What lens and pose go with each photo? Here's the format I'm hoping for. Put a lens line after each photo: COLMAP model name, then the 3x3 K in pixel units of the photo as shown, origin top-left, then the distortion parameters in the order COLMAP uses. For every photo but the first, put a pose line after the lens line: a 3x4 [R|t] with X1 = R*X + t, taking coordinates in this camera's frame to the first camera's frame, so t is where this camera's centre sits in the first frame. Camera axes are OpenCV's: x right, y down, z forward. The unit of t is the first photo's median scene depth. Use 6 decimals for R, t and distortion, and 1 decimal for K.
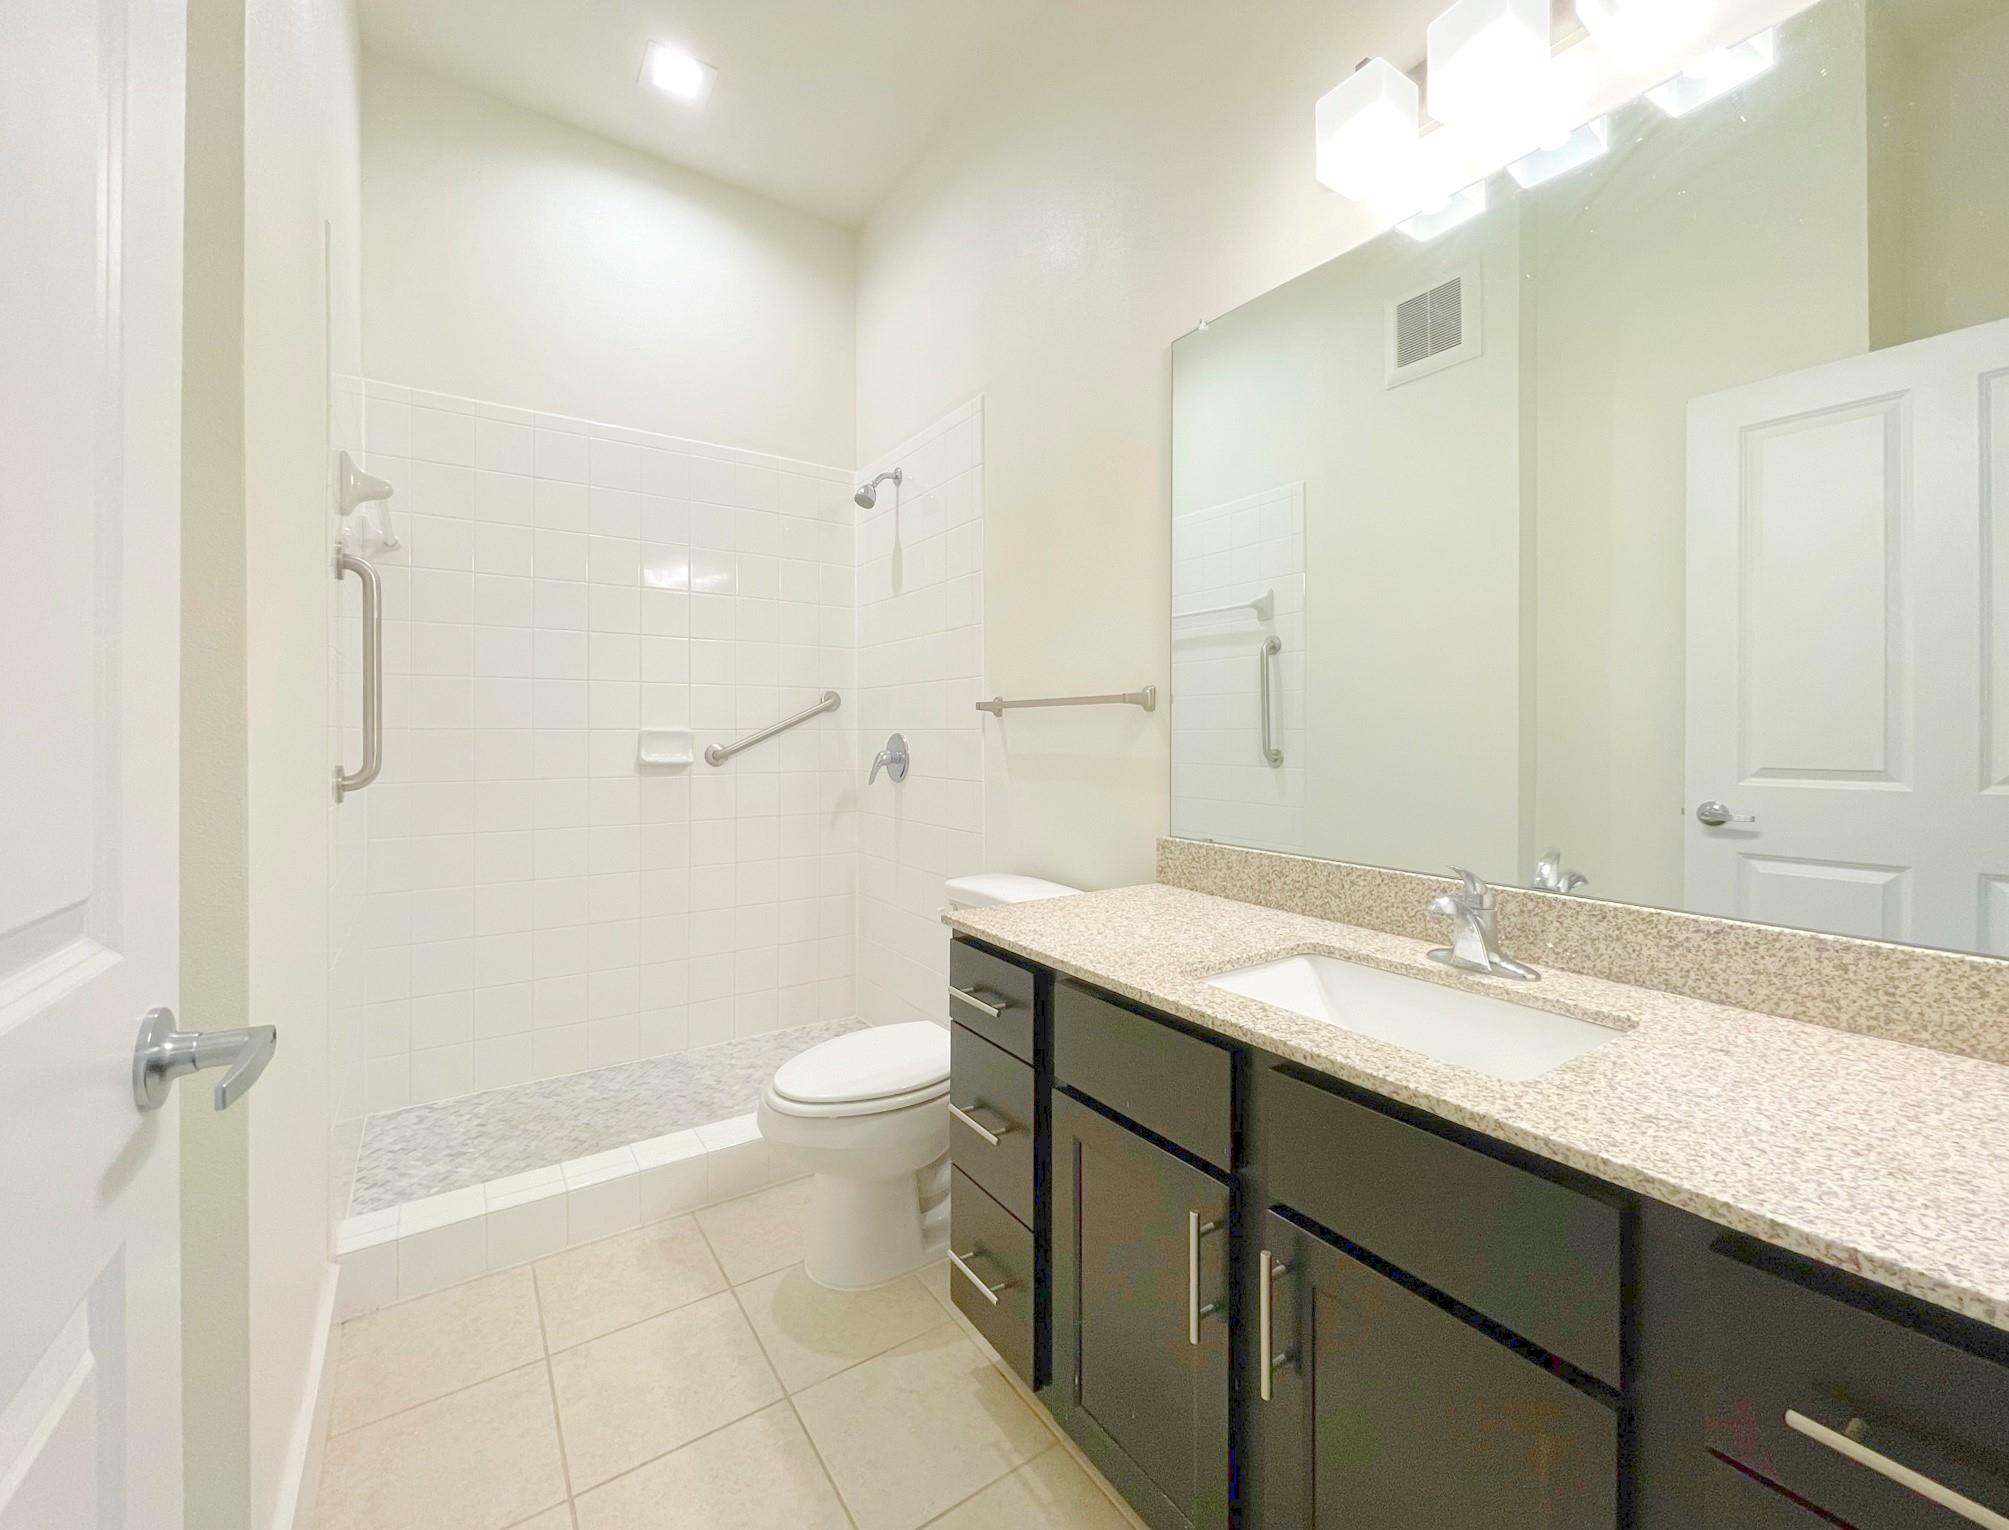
lens RADIAL K [[820.8, 0, 1003.6], [0, 820.8, 734.7], [0, 0, 1]] dist [-0.013473, 0.000038]
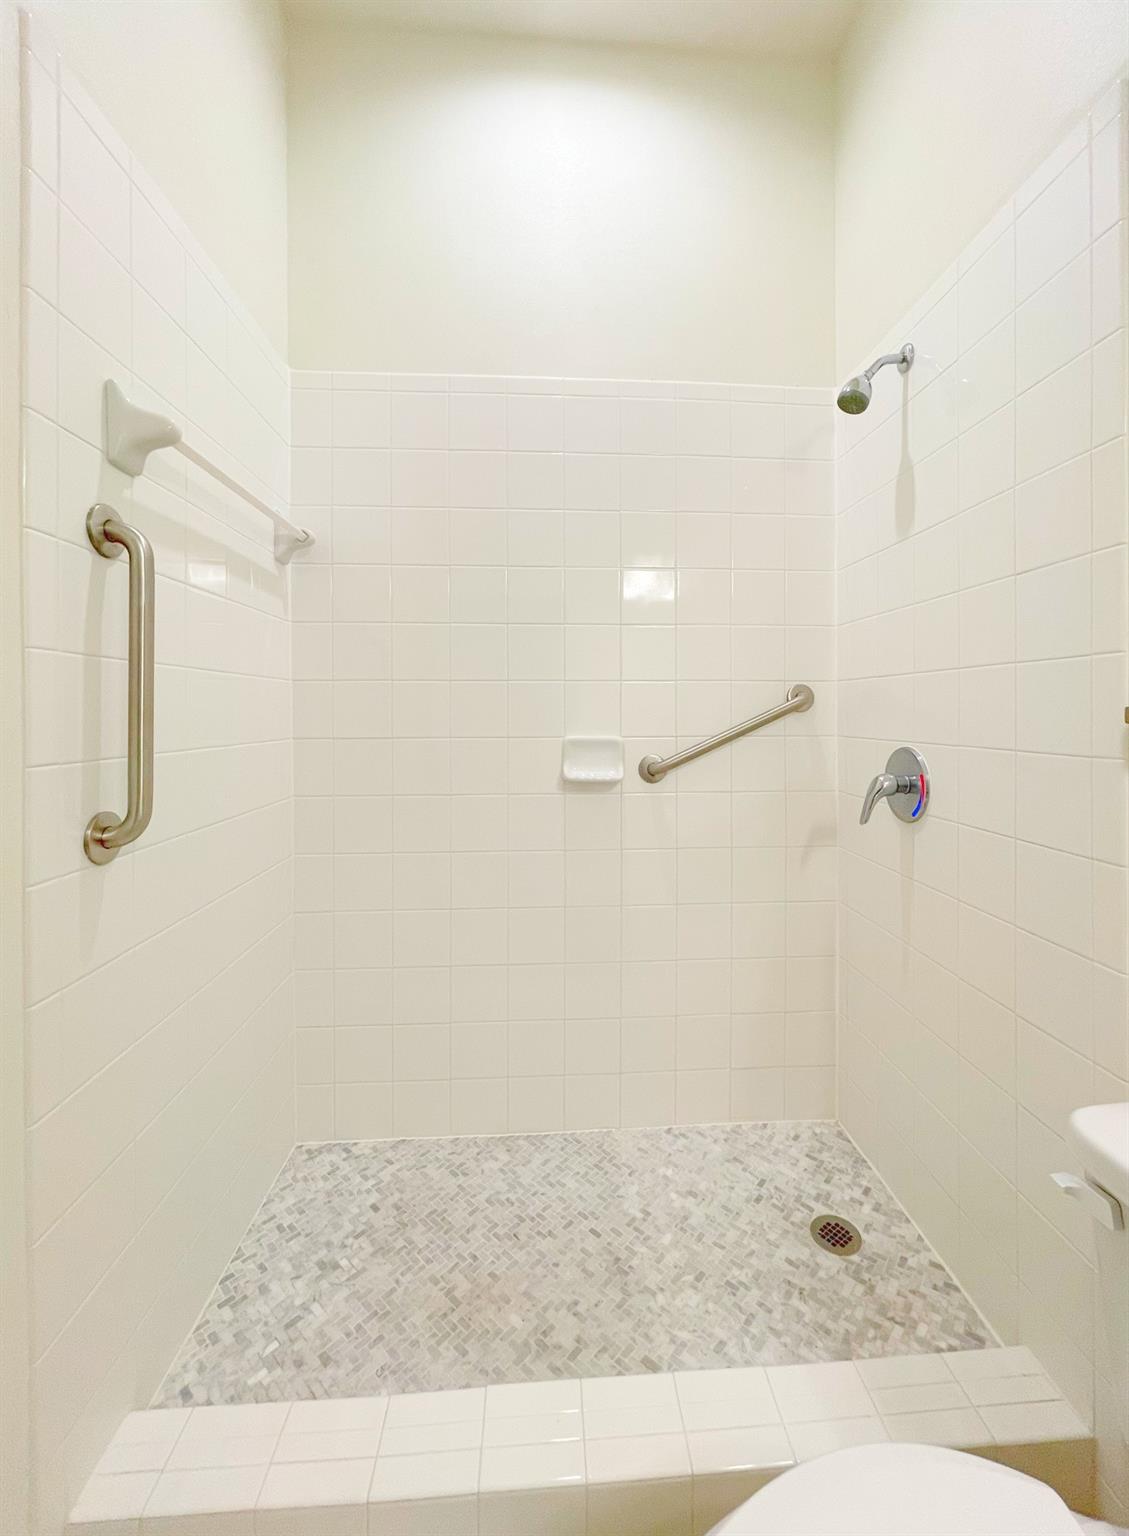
lens RADIAL K [[669.9, 0, 566.3], [0, 669.9, 715.6], [0, 0, 1]] dist [0.001937, 0.000770]
pose [[0.856761, -0.001803, -0.515710, -0.088615], [0.000910, 0.999998, -0.001983, -0.027468], [0.515712, 0.001230, 0.856761, 0.411471]]
